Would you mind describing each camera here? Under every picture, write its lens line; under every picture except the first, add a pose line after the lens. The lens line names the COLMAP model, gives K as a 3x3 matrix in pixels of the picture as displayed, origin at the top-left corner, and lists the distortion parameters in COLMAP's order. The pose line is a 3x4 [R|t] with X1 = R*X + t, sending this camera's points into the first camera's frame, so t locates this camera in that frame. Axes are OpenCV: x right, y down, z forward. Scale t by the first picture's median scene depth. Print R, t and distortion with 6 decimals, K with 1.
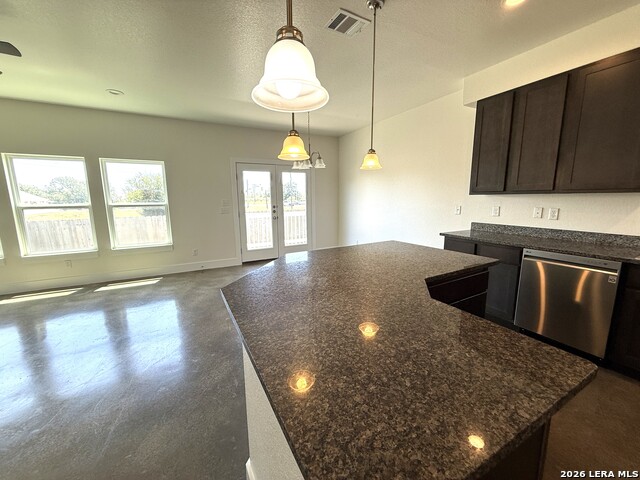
lens RADIAL K [[259.7, 0, 318.8], [0, 259.7, 239.0], [0, 0, 1]] dist [-0.000279, 0.000240]
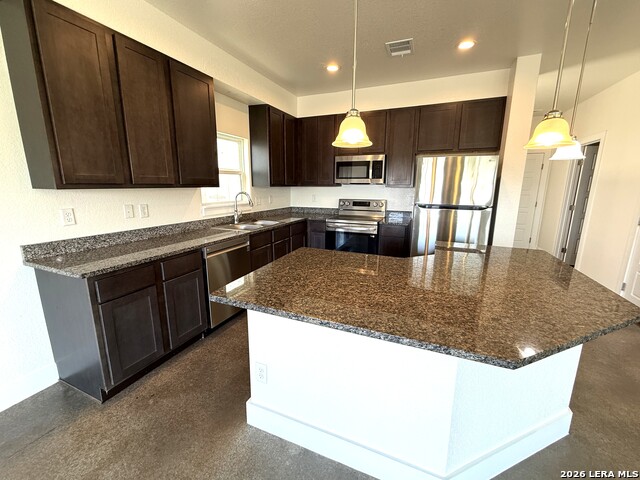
lens RADIAL K [[274.0, 0, 320.0], [0, 274.0, 240.0], [0, 0, 1]] dist [0.000662, 0.000148]
pose [[-0.631012, -0.152810, 0.760574, -0.123013], [0.121324, 0.948906, 0.291305, -0.130741], [-0.766227, 0.276093, -0.580232, 0.721785]]
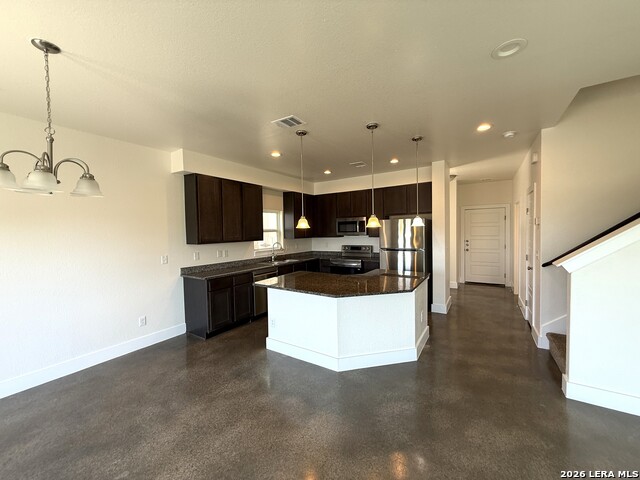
lens RADIAL K [[259.7, 0, 318.8], [0, 259.7, 239.0], [0, 0, 1]] dist [-0.000279, 0.000240]
pose [[-0.488102, -0.010500, 0.872724, -0.589744], [0.162587, 0.981331, 0.102739, -0.175113], [-0.857509, 0.192041, -0.477282, 0.829754]]
